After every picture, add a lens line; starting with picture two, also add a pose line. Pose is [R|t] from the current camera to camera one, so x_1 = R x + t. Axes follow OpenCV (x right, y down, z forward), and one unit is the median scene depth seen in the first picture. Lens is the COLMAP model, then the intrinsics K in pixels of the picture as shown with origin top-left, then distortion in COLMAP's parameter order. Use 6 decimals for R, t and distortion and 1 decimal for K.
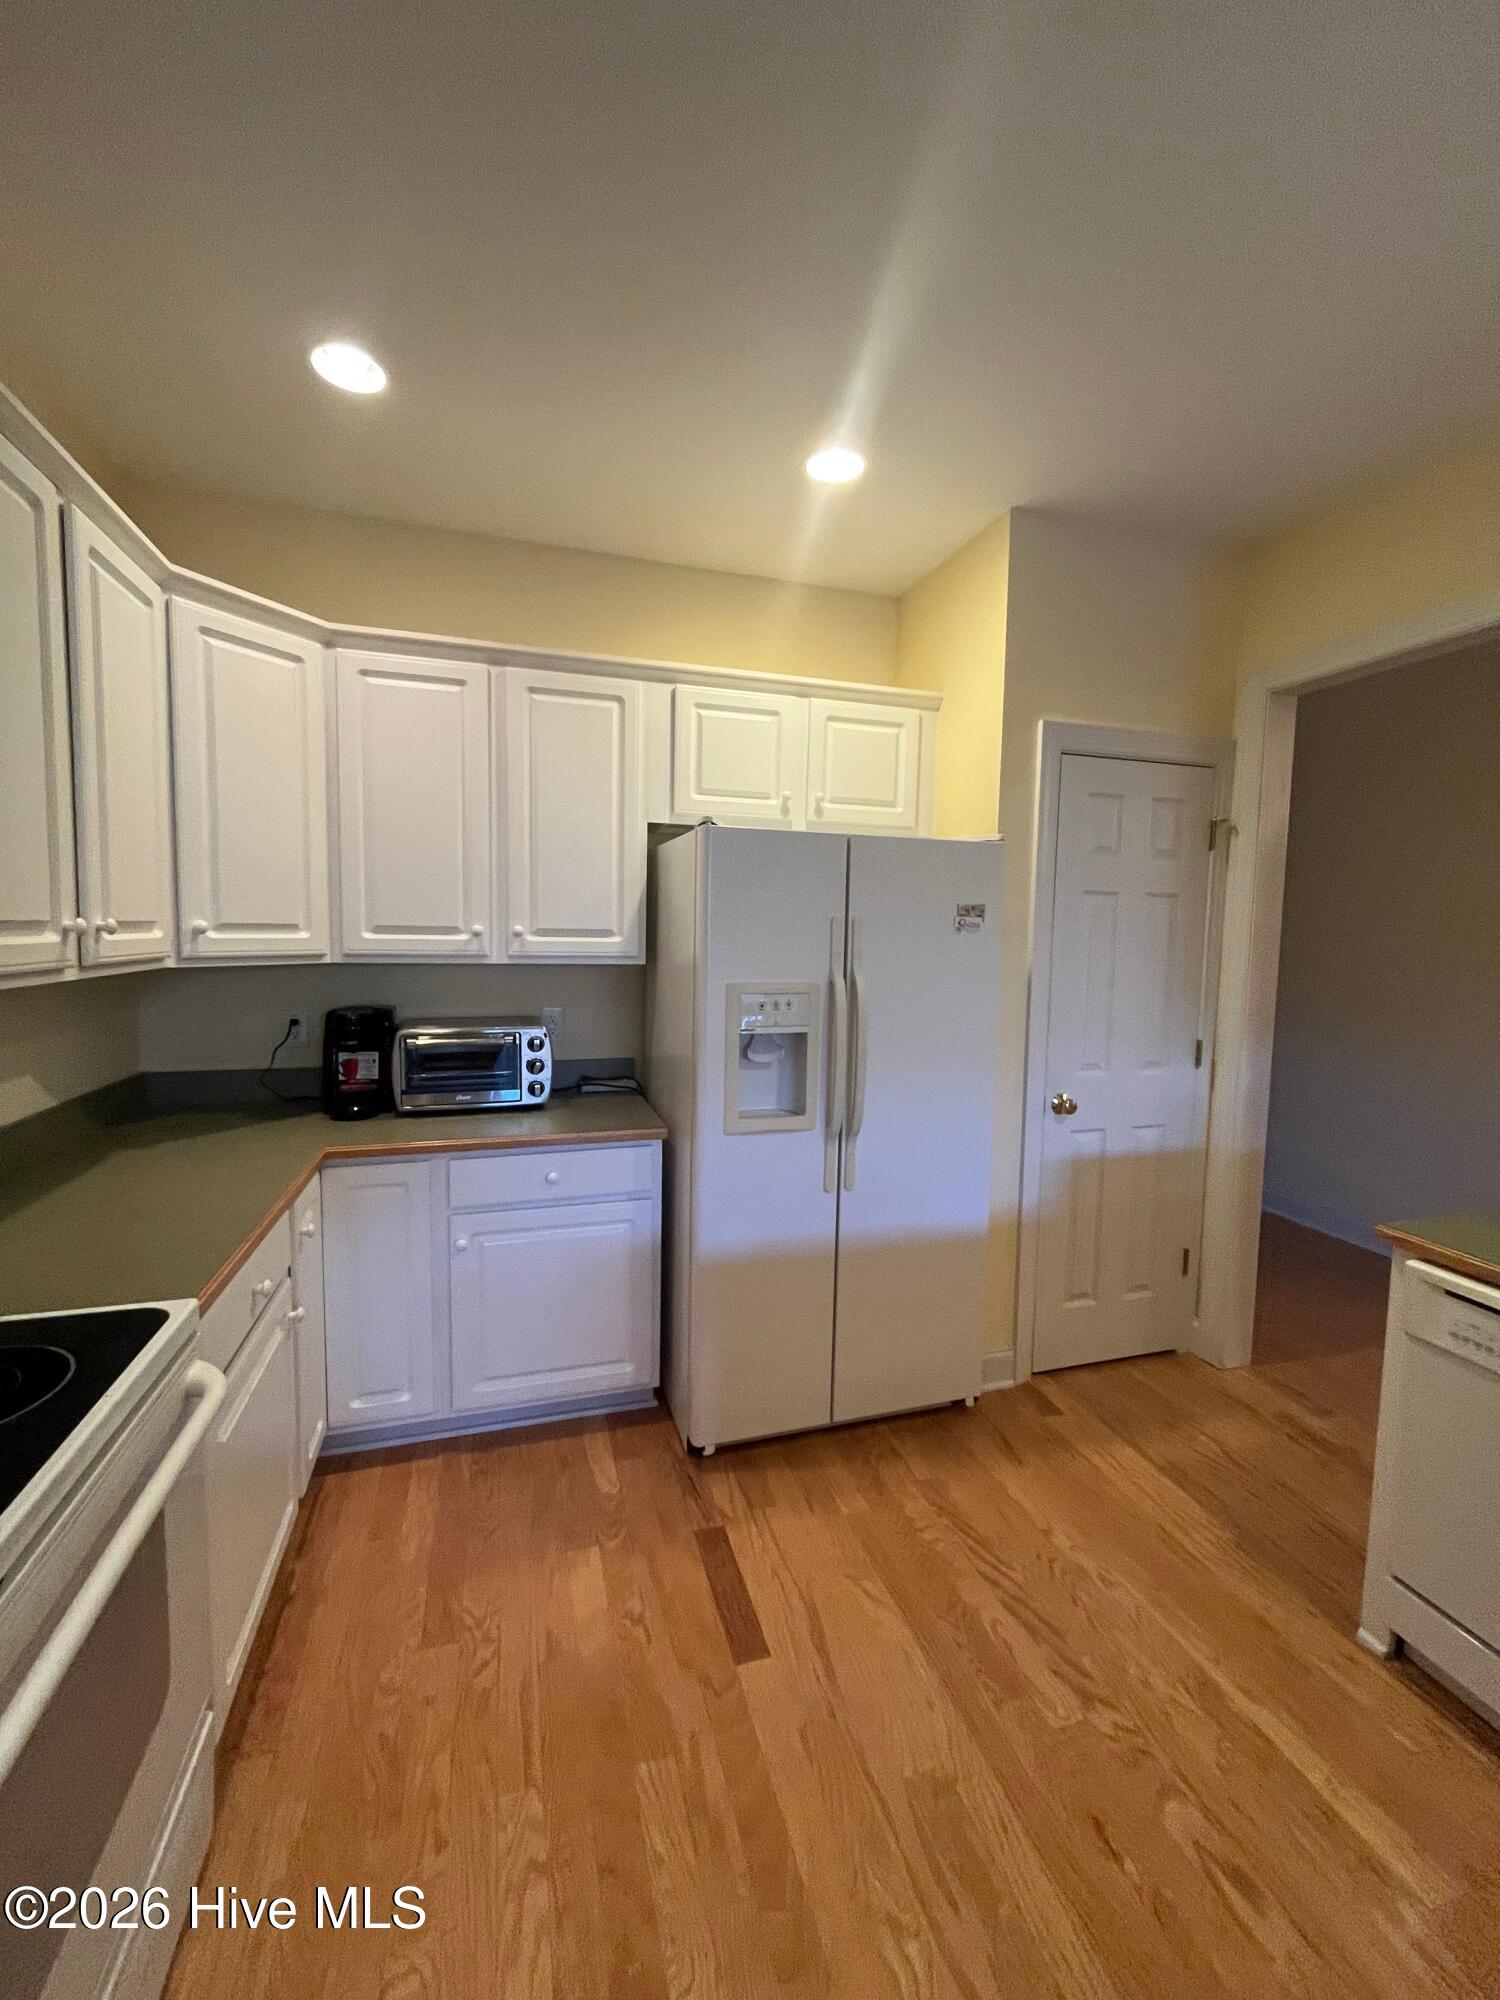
lens RADIAL K [[807.9, 0, 749.7], [0, 807.9, 994.4], [0, 0, 1]] dist [-0.003189, -0.000316]
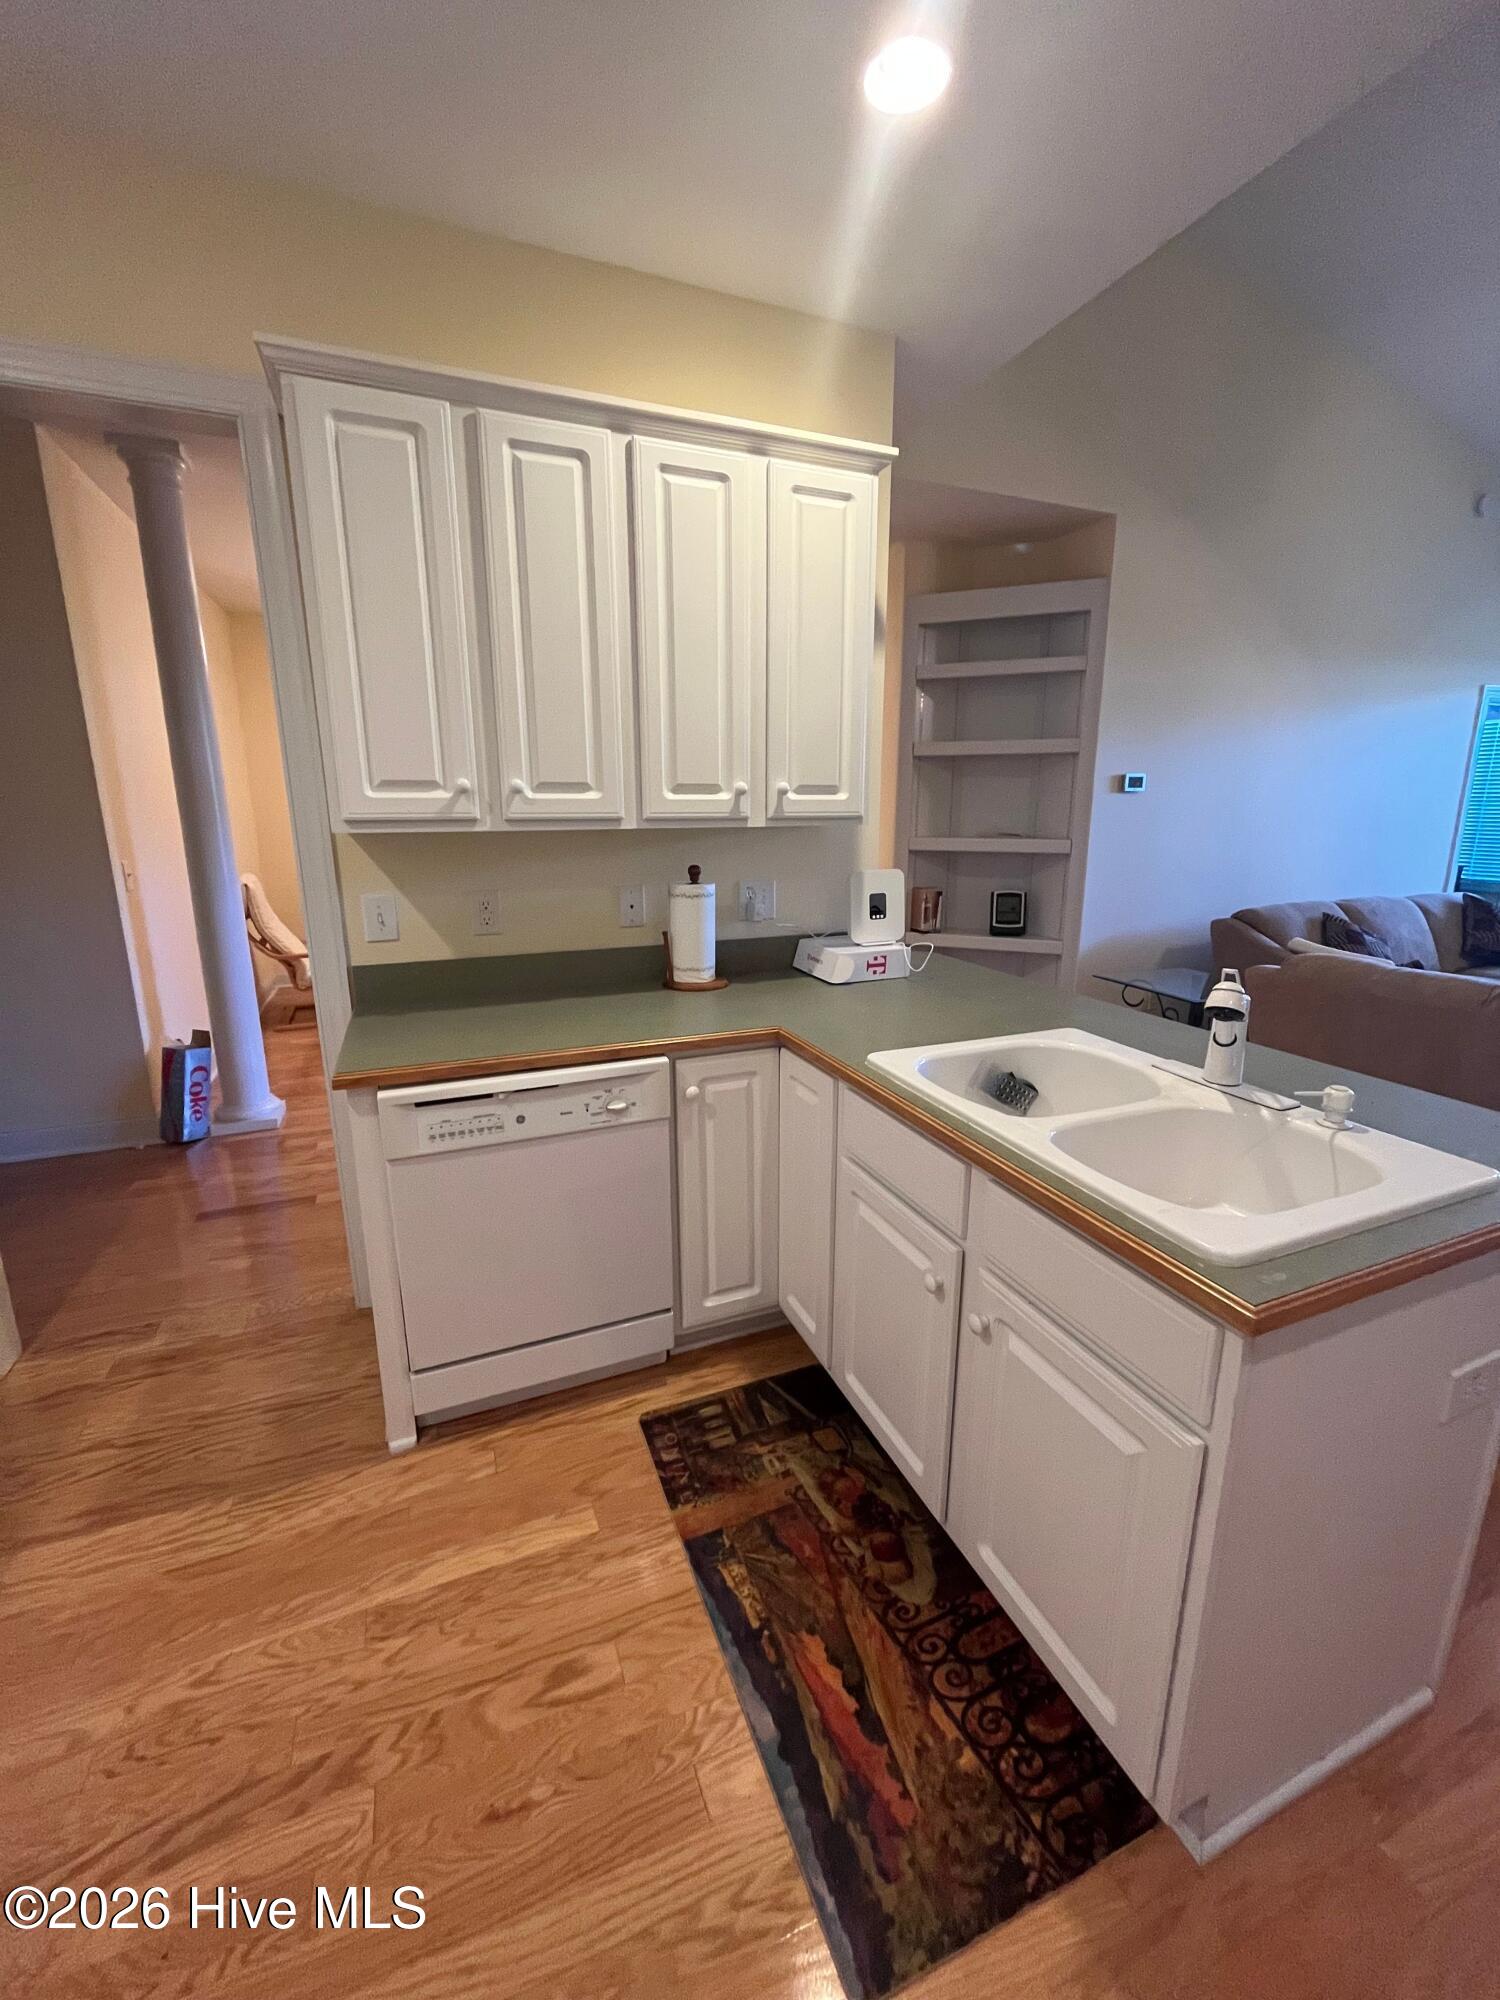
lens RADIAL K [[807.9, 0, 751.6], [0, 807.9, 989.2], [0, 0, 1]] dist [-0.003189, -0.000316]
pose [[-0.094745, -0.237978, 0.966638, -0.154062], [0.078534, 0.966193, 0.245566, -0.009727], [-0.992399, 0.099180, -0.072852, 0.502884]]
